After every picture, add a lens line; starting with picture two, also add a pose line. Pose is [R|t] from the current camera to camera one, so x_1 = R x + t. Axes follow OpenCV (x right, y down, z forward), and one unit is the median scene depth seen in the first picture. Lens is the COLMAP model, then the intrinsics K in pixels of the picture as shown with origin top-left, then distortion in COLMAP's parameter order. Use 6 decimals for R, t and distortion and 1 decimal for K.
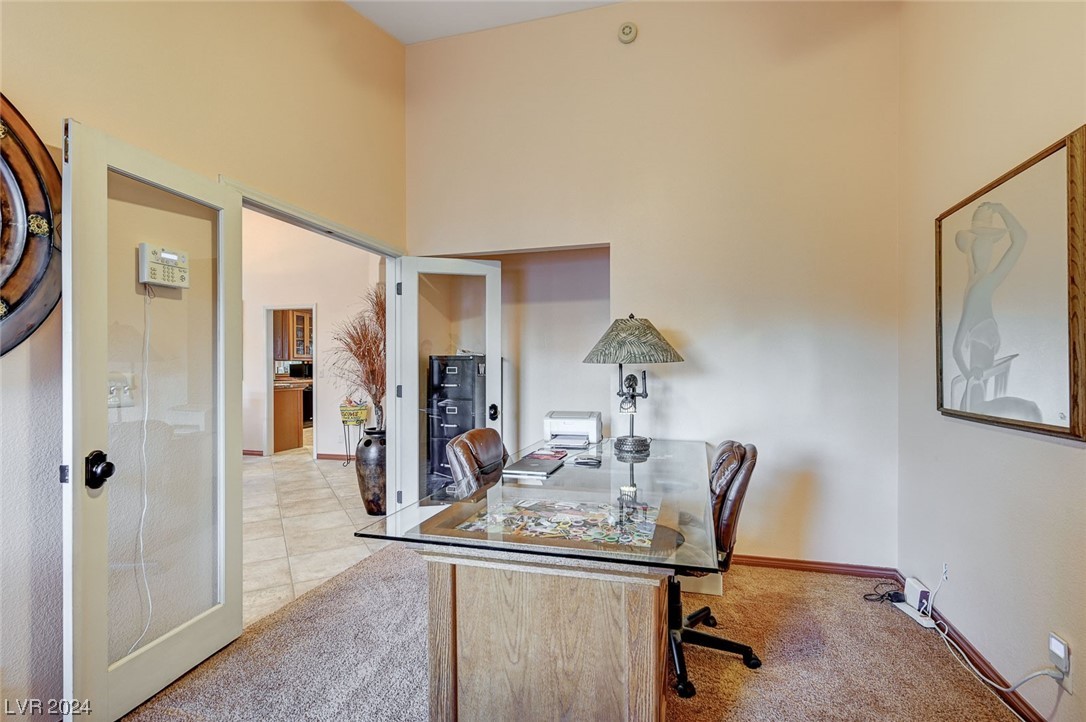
lens RADIAL K [[499.9, 0, 543.0], [0, 499.9, 368.3], [0, 0, 1]] dist [0.005511, -0.002226]
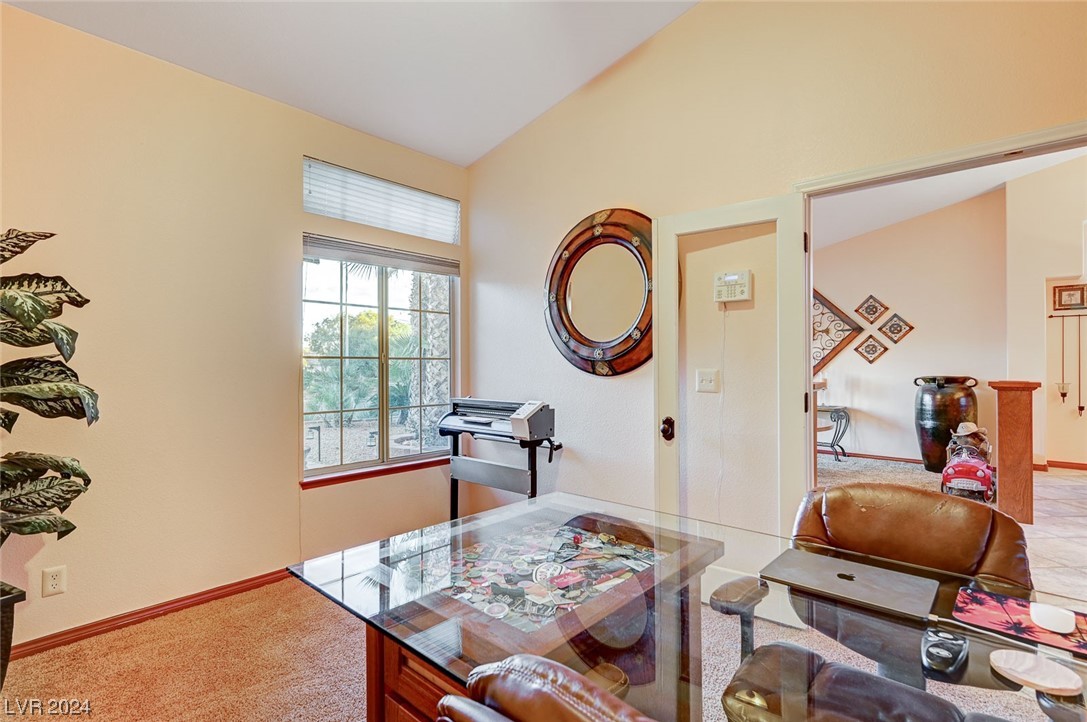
lens RADIAL K [[500.4, 0, 549.7], [0, 500.4, 361.6], [0, 0, 1]] dist [0.005511, -0.002226]
pose [[-0.468004, -0.002423, -0.883723, 0.161699], [0.000574, 0.999995, -0.003046, -0.001911], [0.883726, -0.001933, -0.468001, 0.322741]]
